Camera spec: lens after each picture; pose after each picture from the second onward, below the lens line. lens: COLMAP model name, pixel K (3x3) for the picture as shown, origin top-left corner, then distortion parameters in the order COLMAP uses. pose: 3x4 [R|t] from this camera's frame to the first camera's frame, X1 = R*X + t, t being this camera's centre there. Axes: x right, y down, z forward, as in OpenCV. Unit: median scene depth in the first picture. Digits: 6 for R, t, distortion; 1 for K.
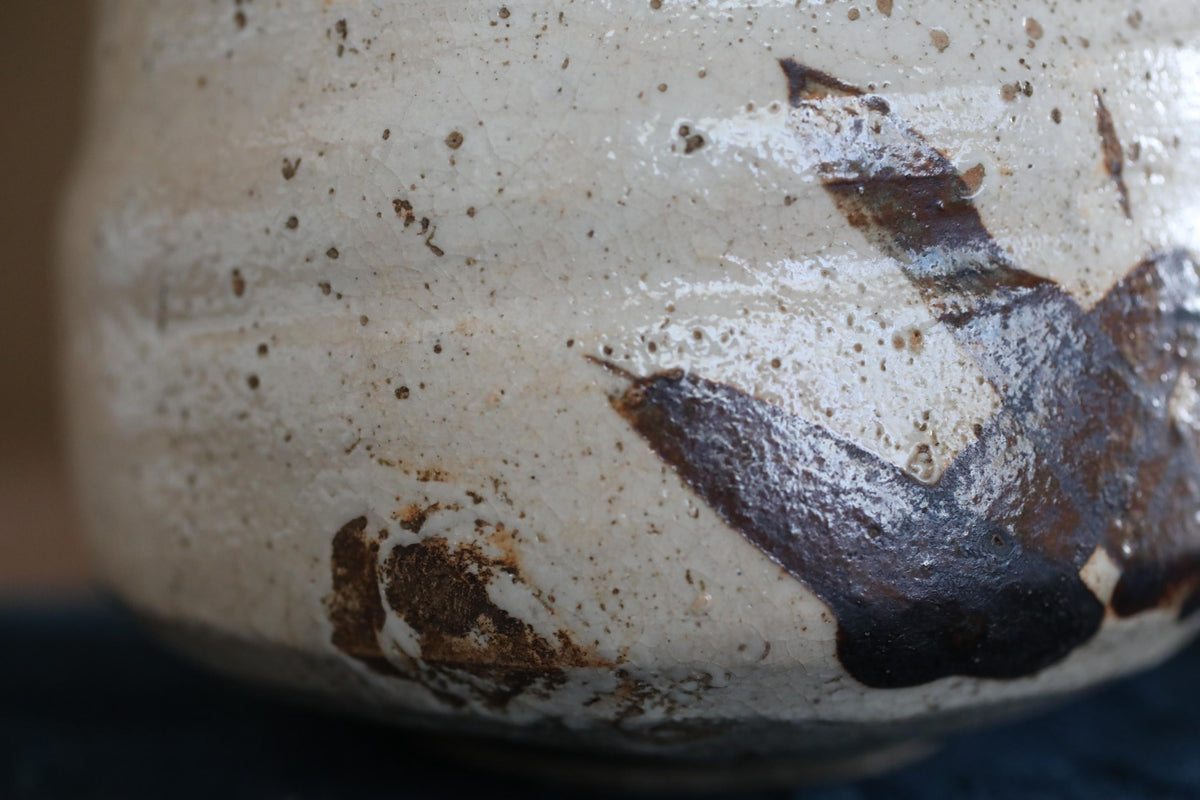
lens RADIAL K [[2106.4, 0, 600.0], [0, 2106.4, 400.0], [0, 0, 1]] dist [0.017595, 0.099163]
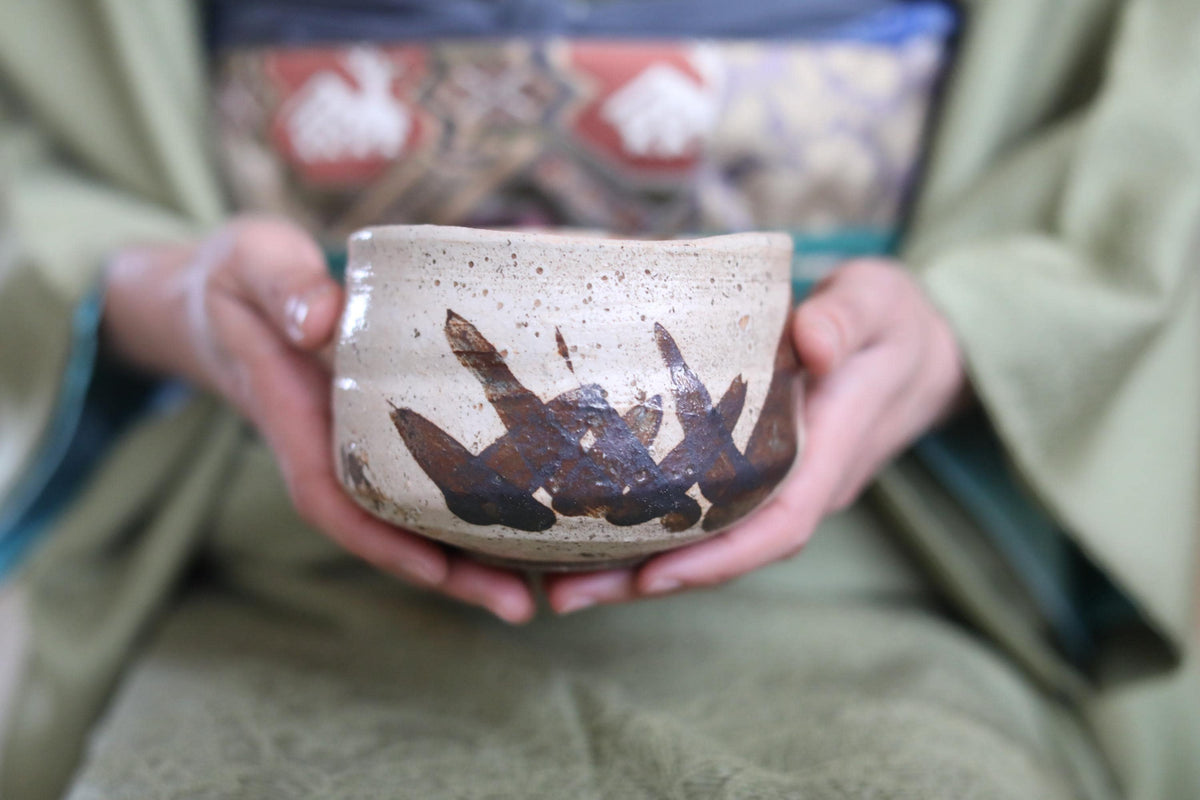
lens RADIAL K [[1890.5, 0, 600.0], [0, 1890.5, 400.0], [0, 0, 1]] dist [-0.279025, 1.073772]
pose [[0.816609, 0.112113, -0.566199, 1.783175], [-0.102379, 0.993534, 0.049071, -0.184767], [0.568039, 0.017895, 0.822807, -1.078749]]
